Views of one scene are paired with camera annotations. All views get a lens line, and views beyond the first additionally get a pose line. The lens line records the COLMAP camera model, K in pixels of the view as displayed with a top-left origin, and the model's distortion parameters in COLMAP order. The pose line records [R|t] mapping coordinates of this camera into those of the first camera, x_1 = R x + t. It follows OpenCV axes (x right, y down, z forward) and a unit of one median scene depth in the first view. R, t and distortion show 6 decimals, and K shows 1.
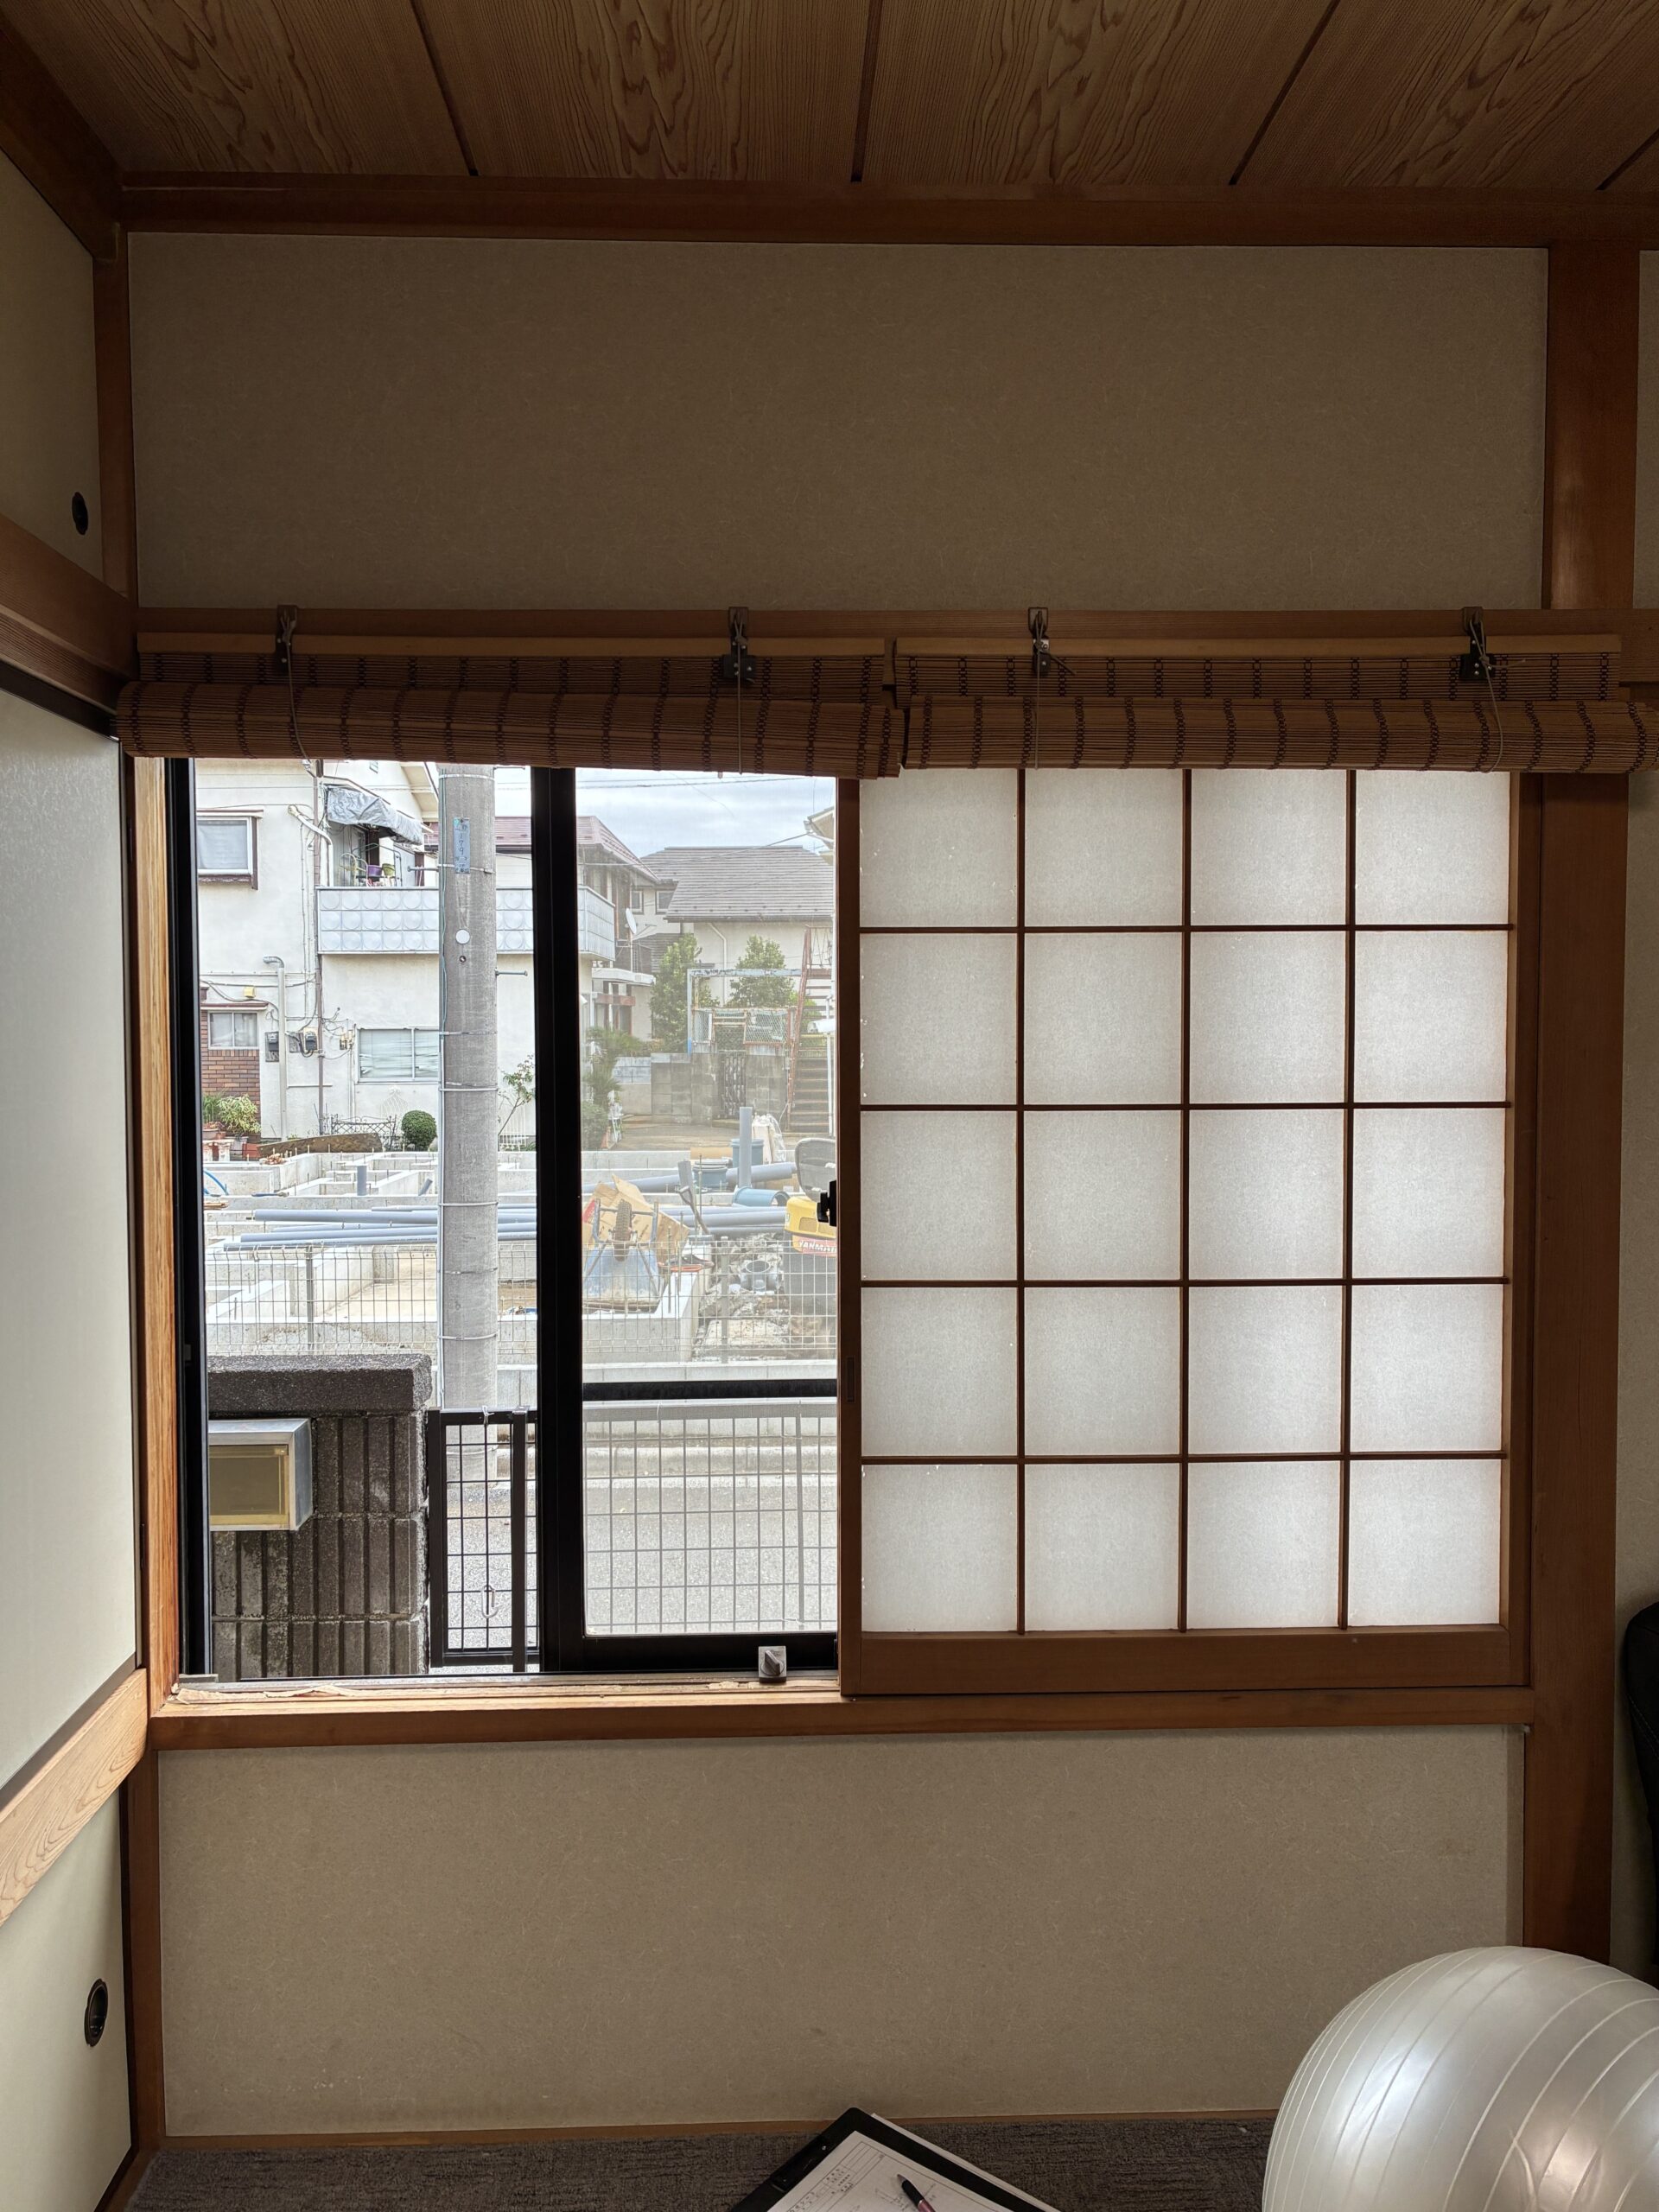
lens RADIAL K [[1790.6, 0, 842.9], [0, 1790.6, 1098.5], [0, 0, 1]] dist [0.078644, -0.110911]
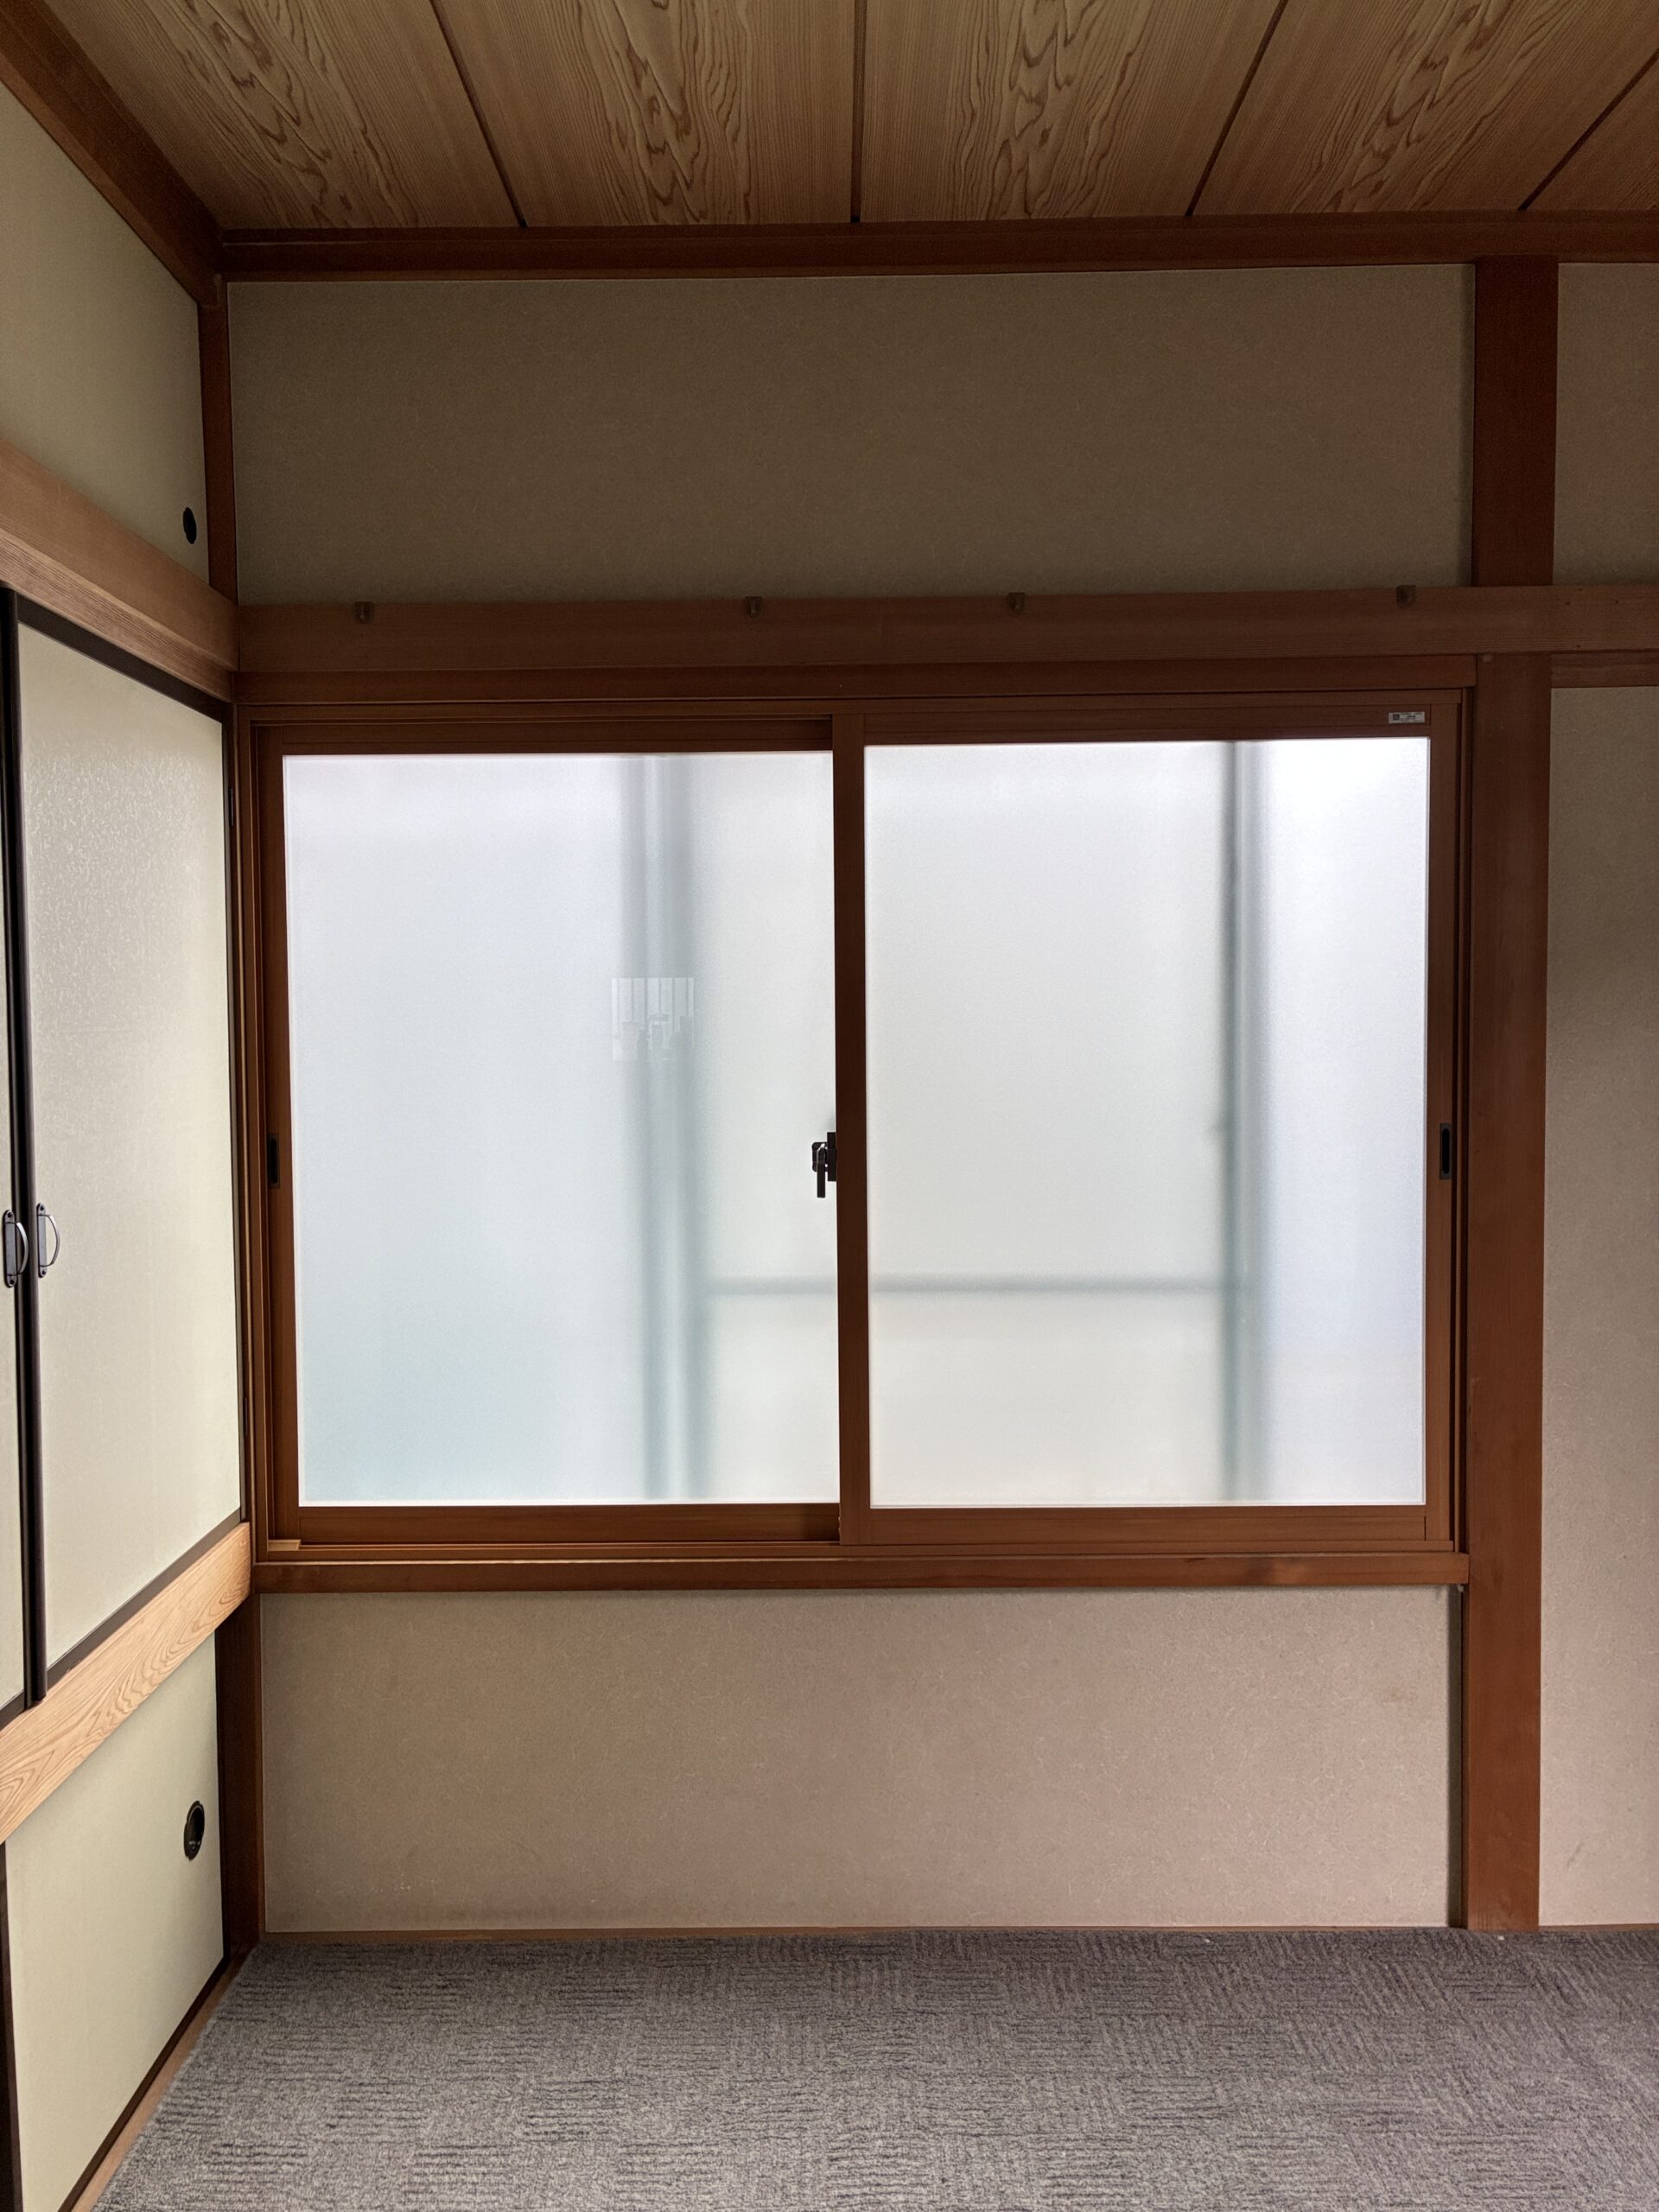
lens RADIAL K [[1790.6, 0, 837.3], [0, 1790.6, 1099.1], [0, 0, 1]] dist [0.078644, -0.110911]
pose [[0.998826, -0.003925, -0.048279, 0.048534], [0.004009, 0.999991, 0.001640, 0.043566], [0.048272, -0.001832, 0.998833, -0.138354]]
